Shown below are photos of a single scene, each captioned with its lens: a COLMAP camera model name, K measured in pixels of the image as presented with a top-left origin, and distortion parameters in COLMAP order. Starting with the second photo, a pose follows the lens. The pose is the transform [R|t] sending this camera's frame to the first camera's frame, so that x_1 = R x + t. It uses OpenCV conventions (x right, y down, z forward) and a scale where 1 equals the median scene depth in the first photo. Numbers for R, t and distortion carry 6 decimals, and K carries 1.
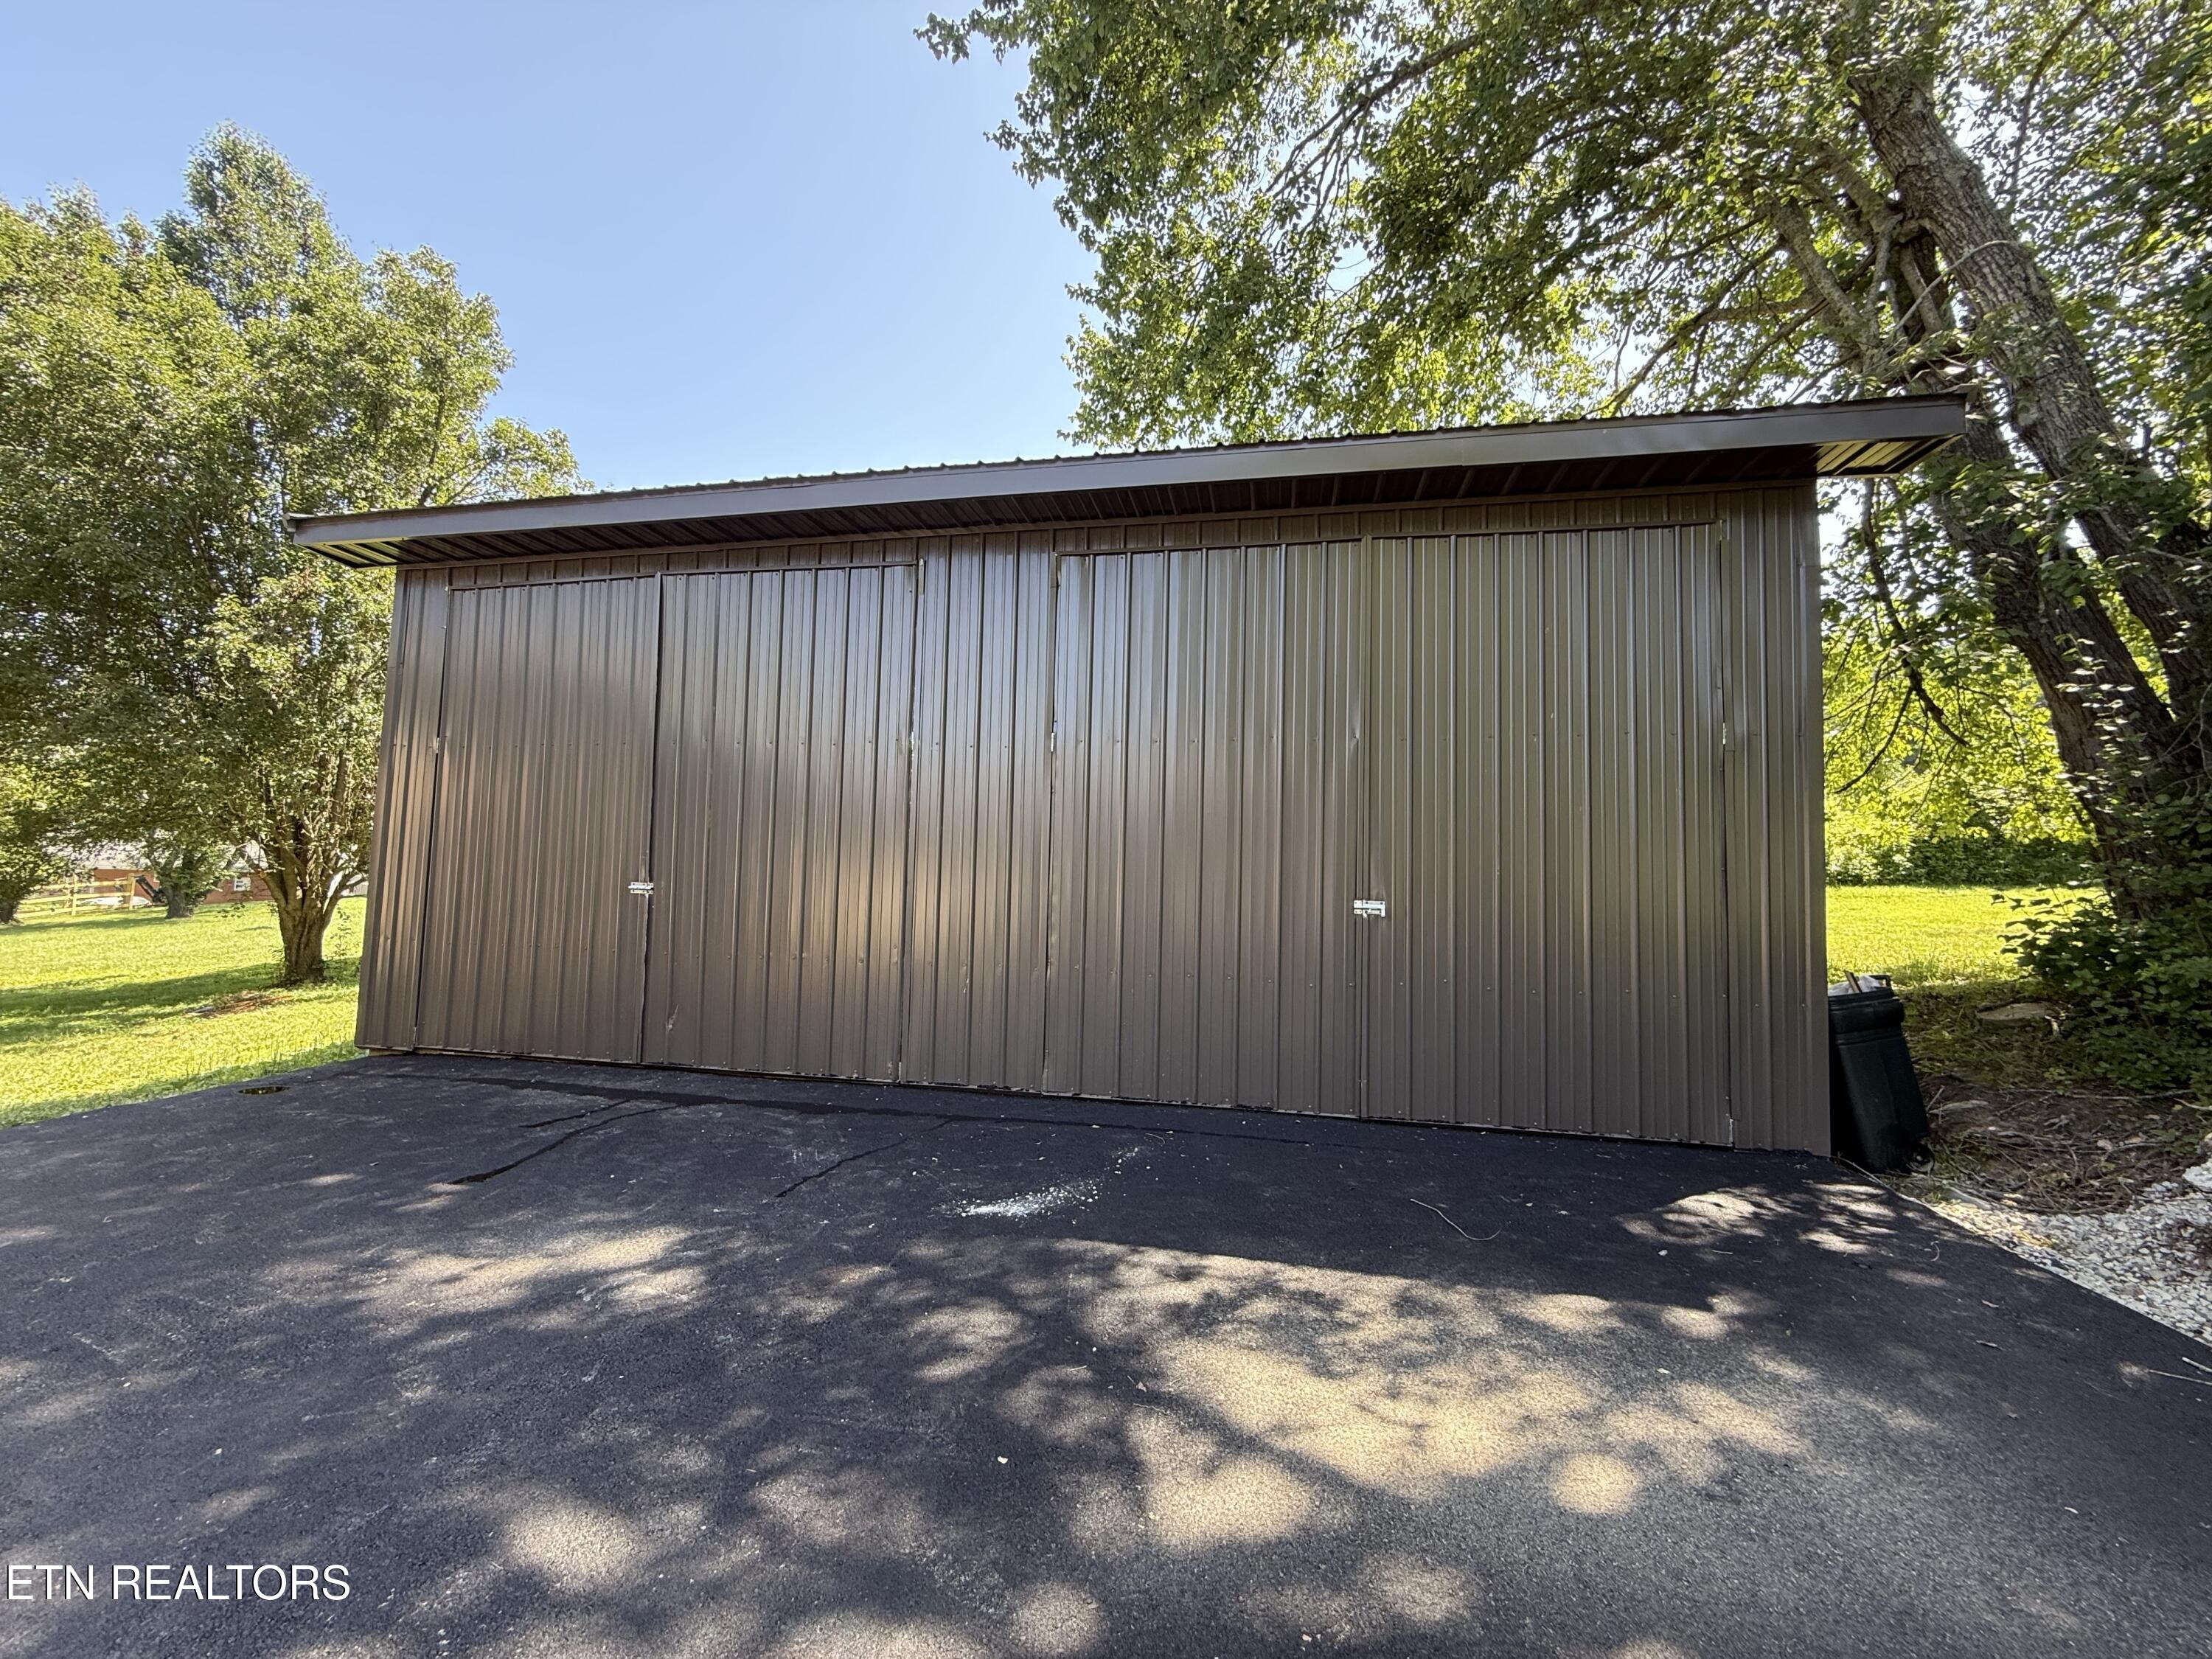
lens RADIAL K [[945.1, 0, 1106.0], [0, 945.1, 829.5], [0, 0, 1]] dist [0.002178, 0.000164]
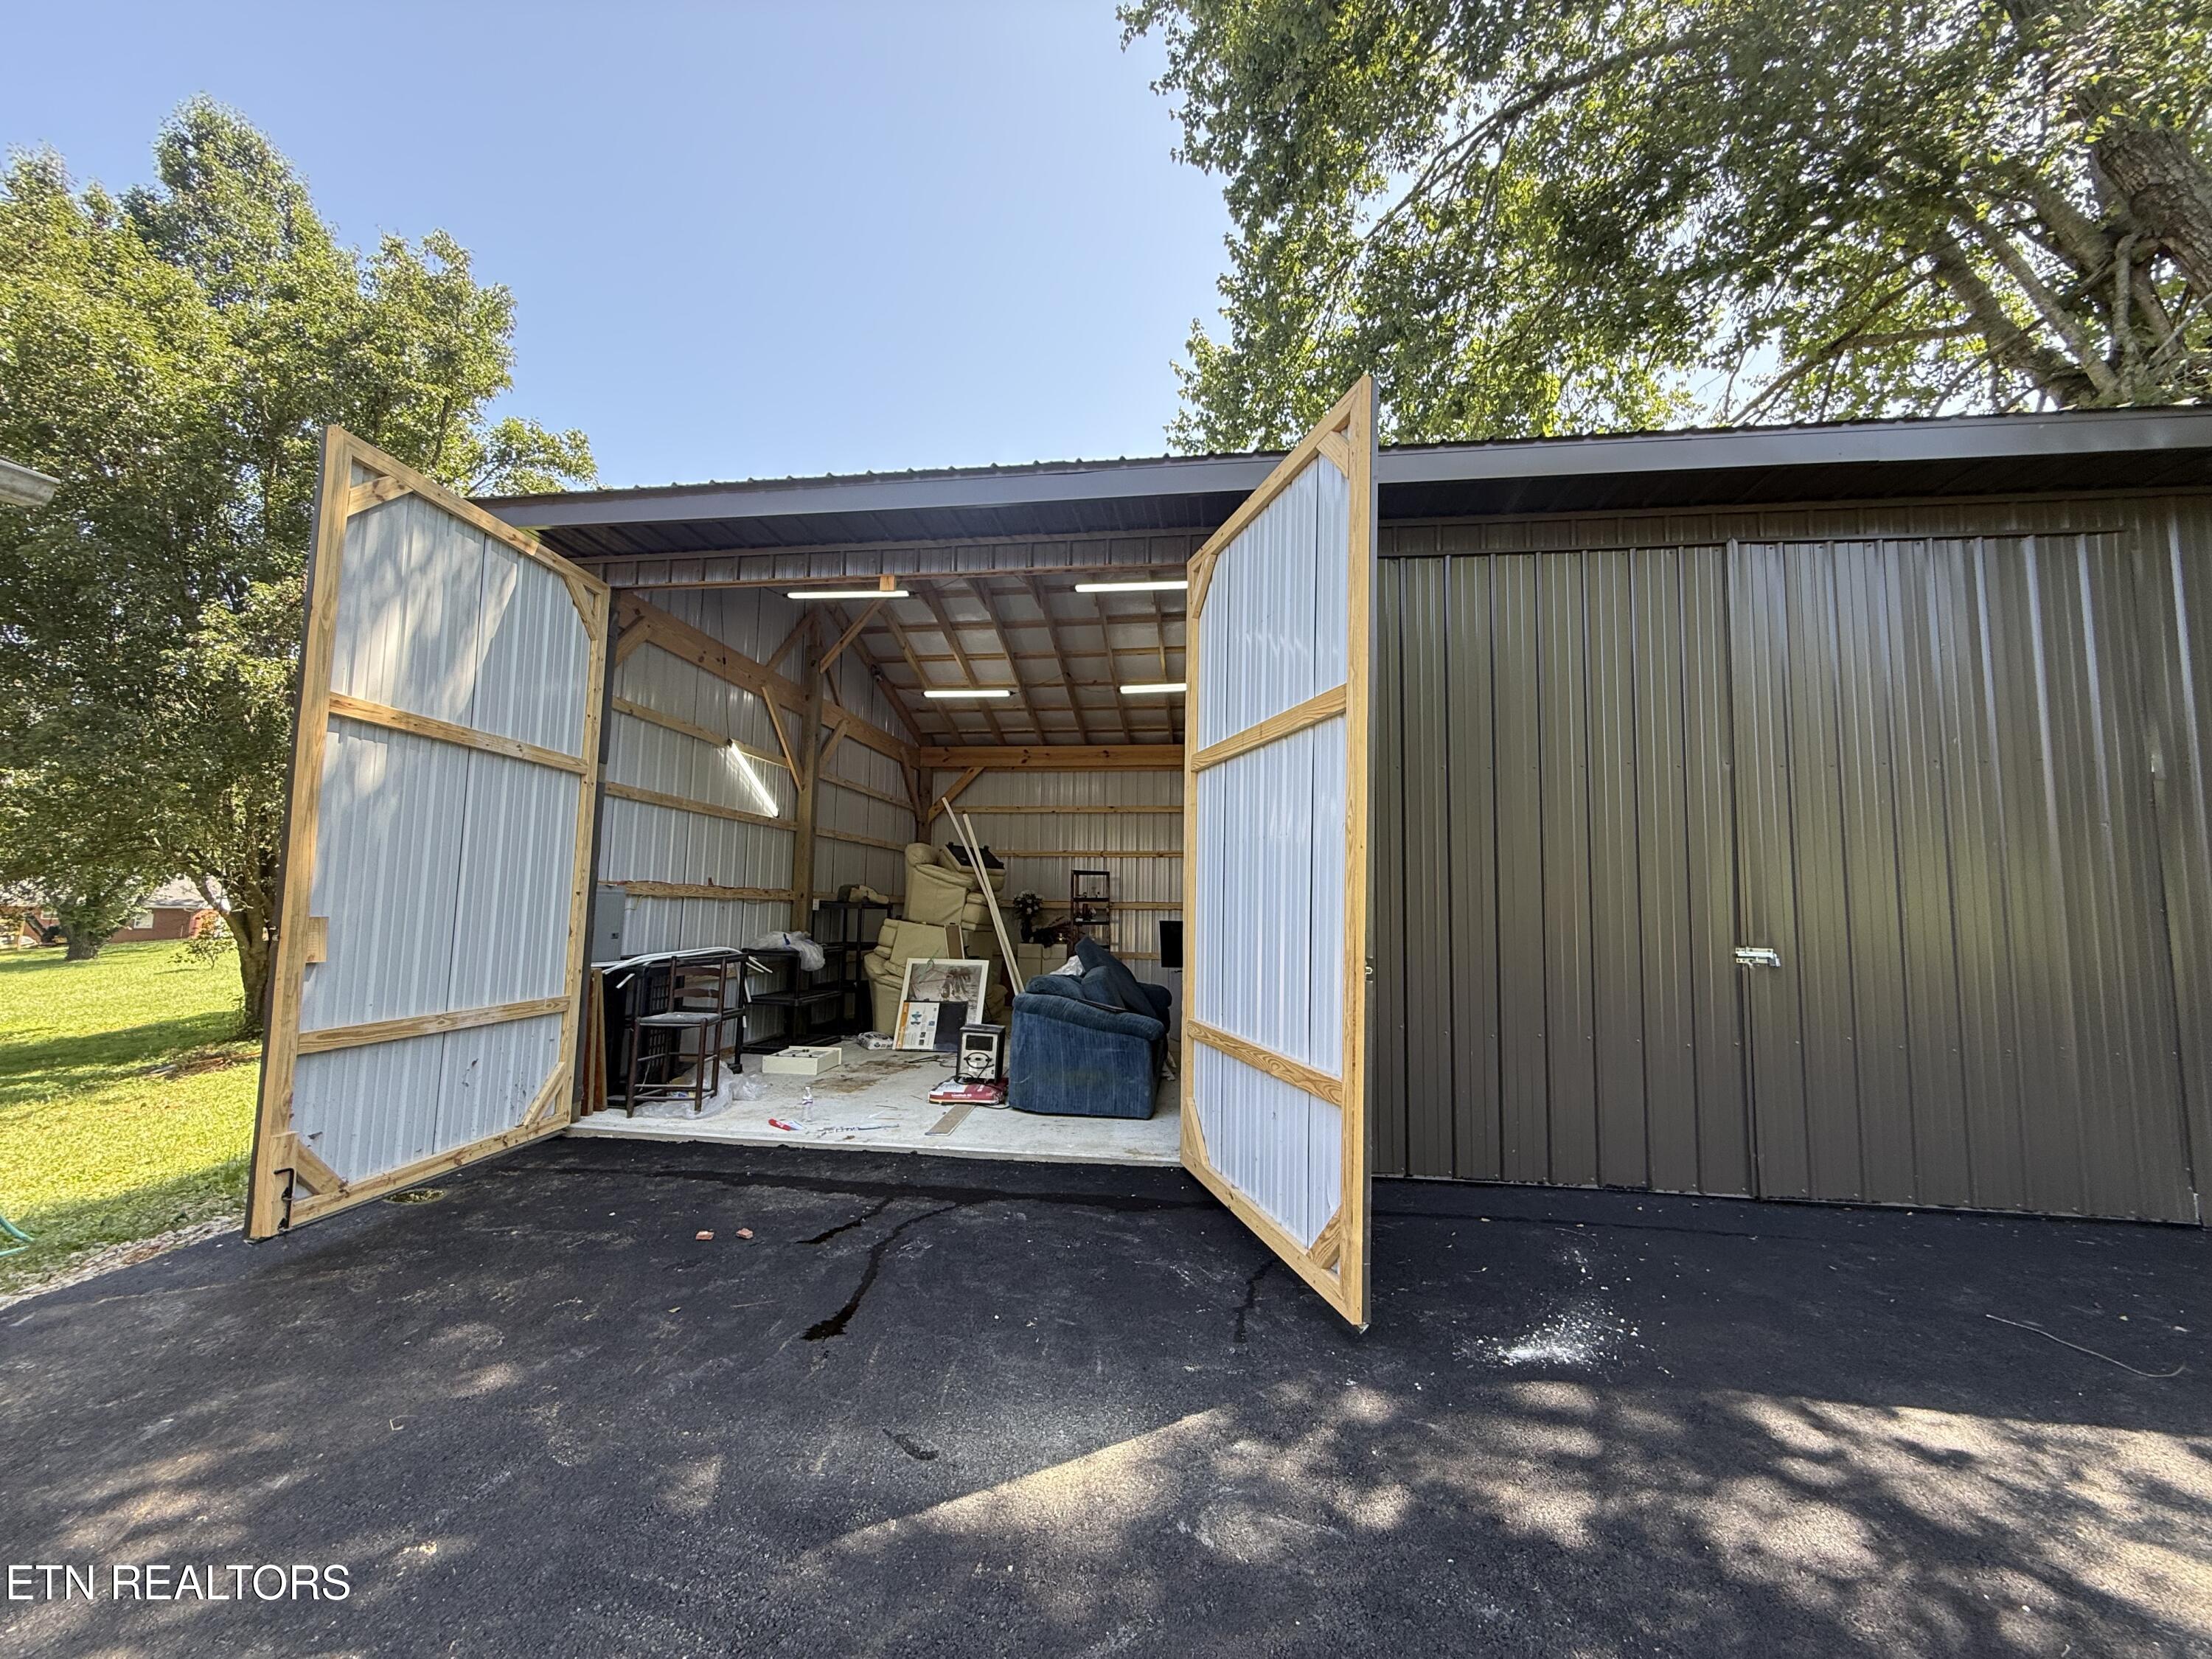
lens RADIAL K [[946.0, 0, 1106.0], [0, 946.0, 829.5], [0, 0, 1]] dist [-0.002611, 0.000761]
pose [[0.997621, -0.000205, 0.068933, -0.145962], [0.002330, 0.999525, -0.030743, -0.003553], [-0.068894, 0.030831, 0.997147, 0.060797]]
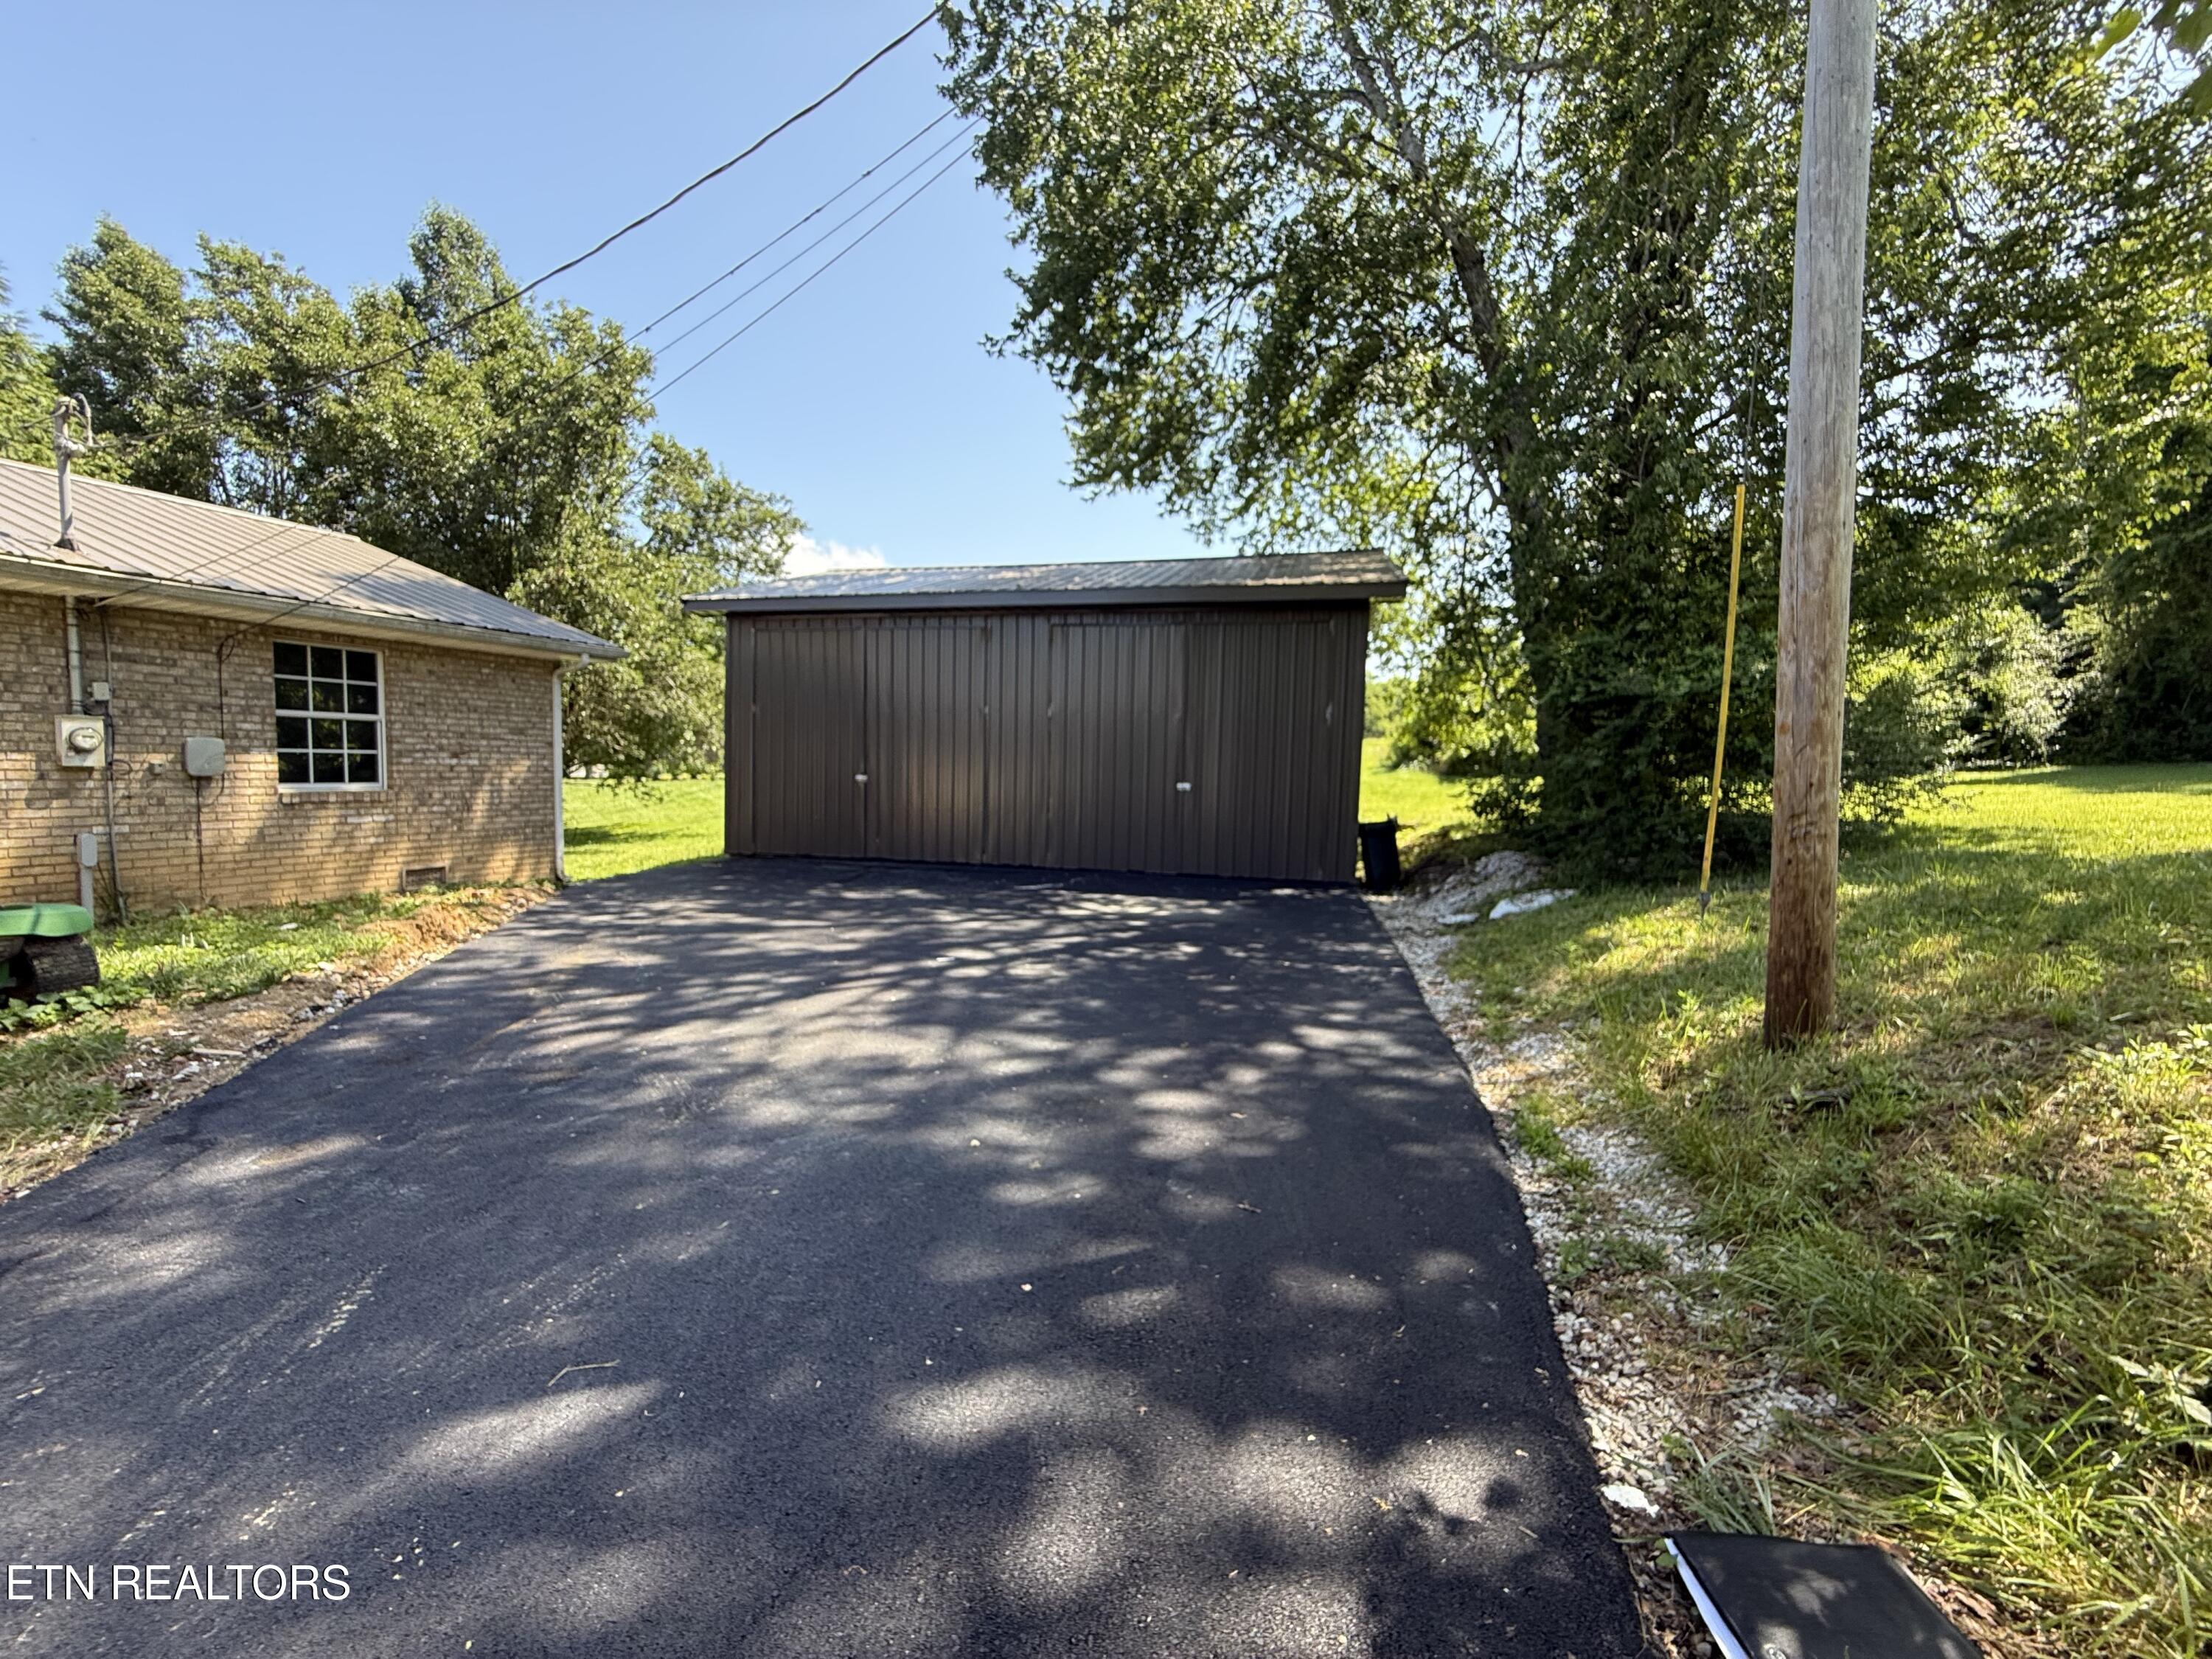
lens RADIAL K [[945.1, 0, 1106.0], [0, 945.1, 829.5], [0, 0, 1]] dist [0.002178, 0.000164]
pose [[0.999712, 0.000512, -0.023999, 0.050430], [0.002291, 0.993174, 0.116617, -0.030377], [0.023895, -0.116639, 0.992887, -0.481727]]
